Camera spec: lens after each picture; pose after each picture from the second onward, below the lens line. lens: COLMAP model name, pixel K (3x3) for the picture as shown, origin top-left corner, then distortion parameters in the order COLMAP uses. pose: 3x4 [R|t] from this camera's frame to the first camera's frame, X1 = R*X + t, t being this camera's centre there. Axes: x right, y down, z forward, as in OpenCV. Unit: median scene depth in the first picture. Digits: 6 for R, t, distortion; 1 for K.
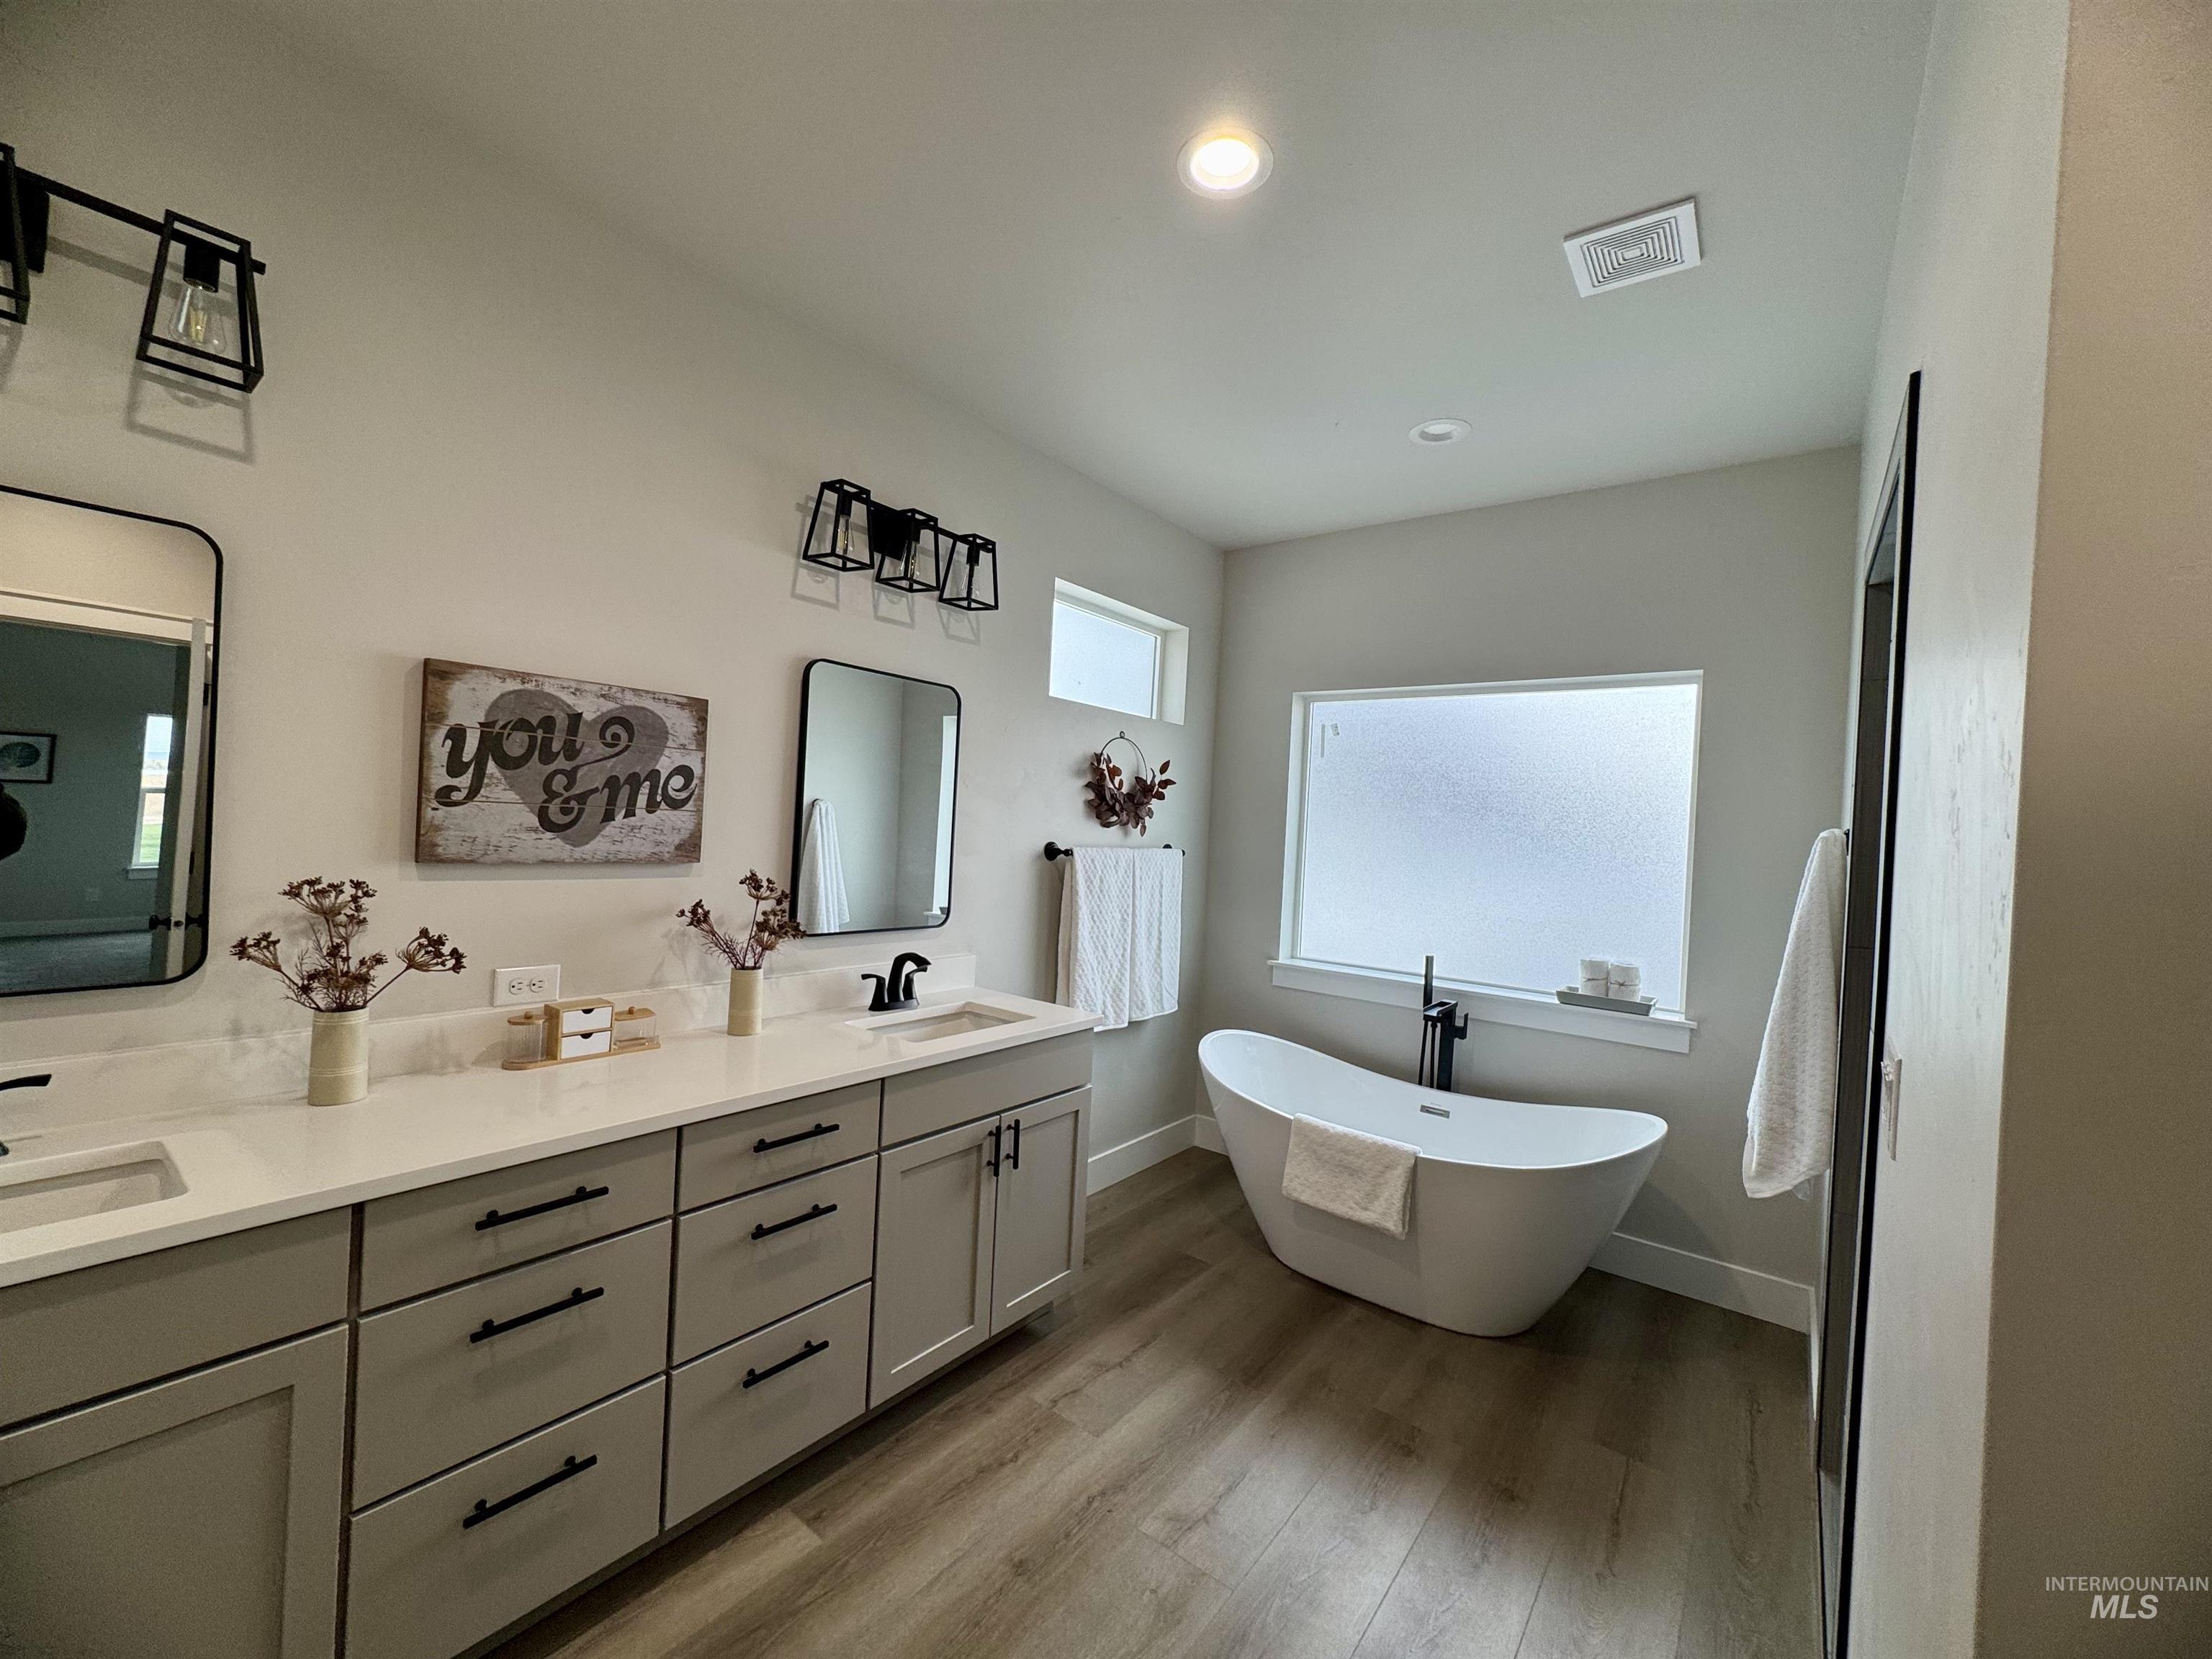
lens RADIAL K [[880.1, 0, 1105.7], [0, 880.1, 832.2], [0, 0, 1]] dist [-0.001669, -0.000054]
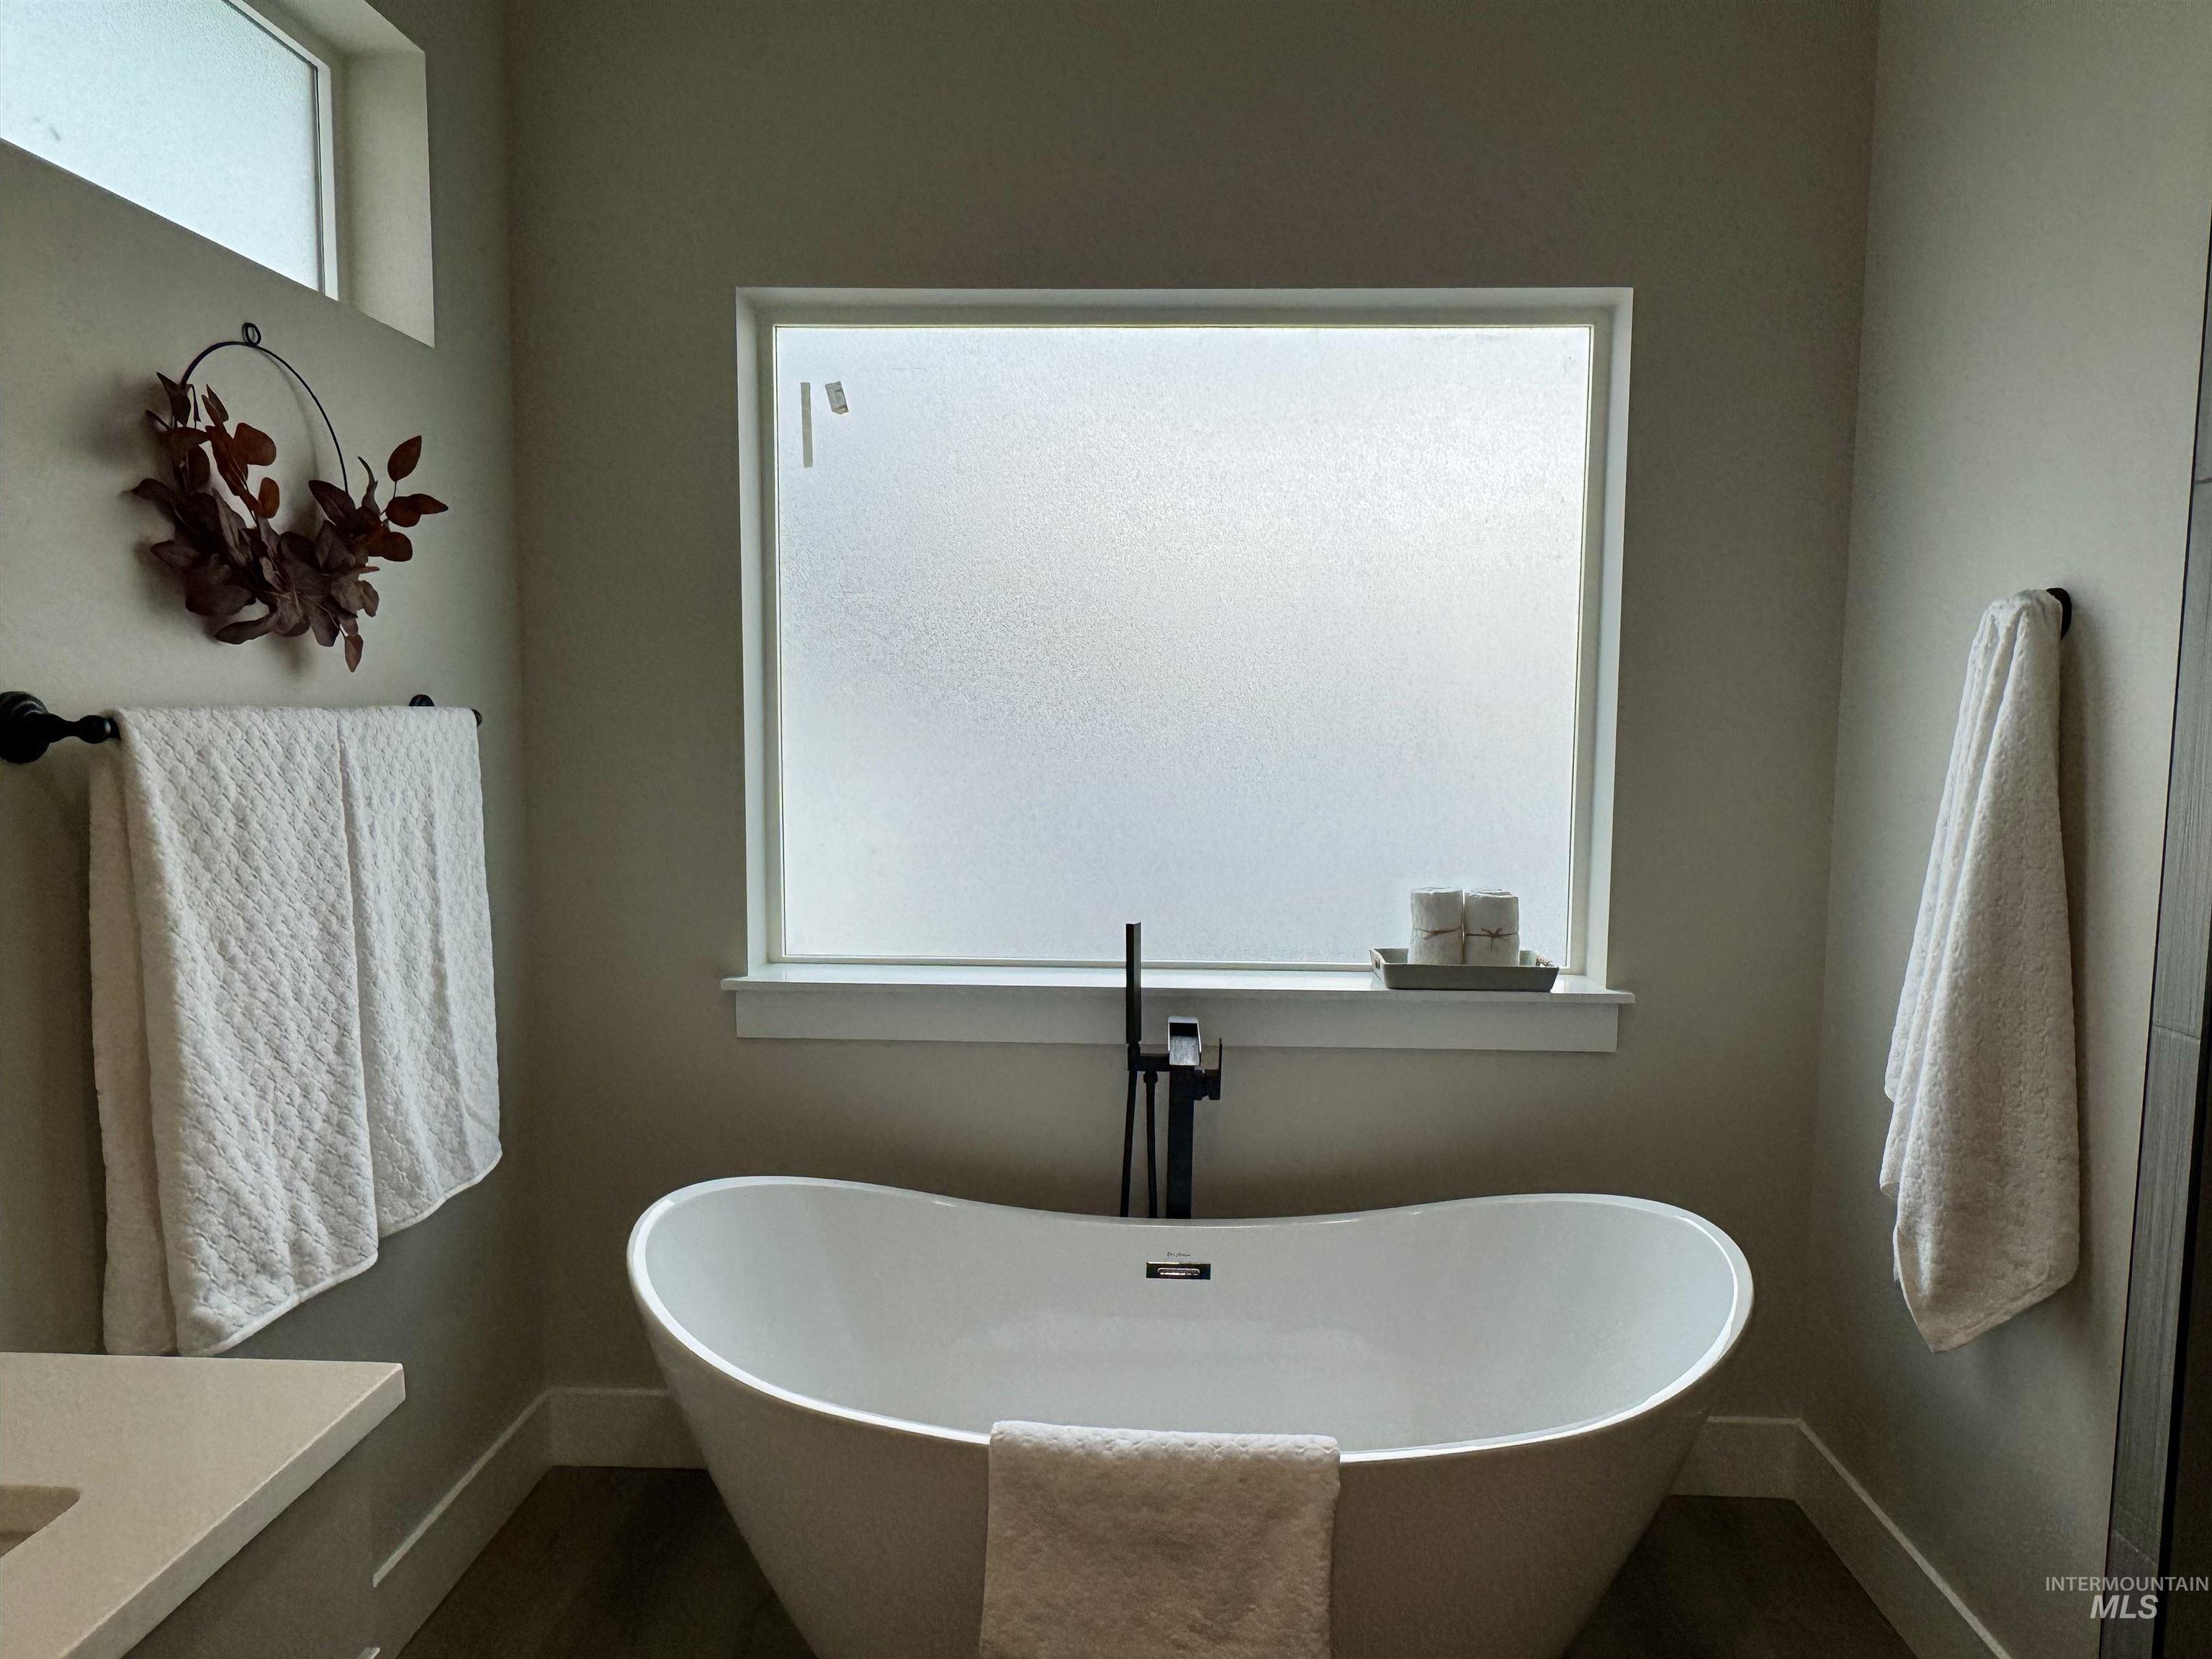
lens RADIAL K [[1415.3, 0, 1107.0], [0, 1415.3, 850.2], [0, 0, 1]] dist [-0.005320, -0.000741]
pose [[0.809641, -0.101818, 0.578027, -0.042849], [0.035861, 0.991580, 0.124434, 0.016205], [-0.585829, -0.080018, 0.806474, 0.435209]]
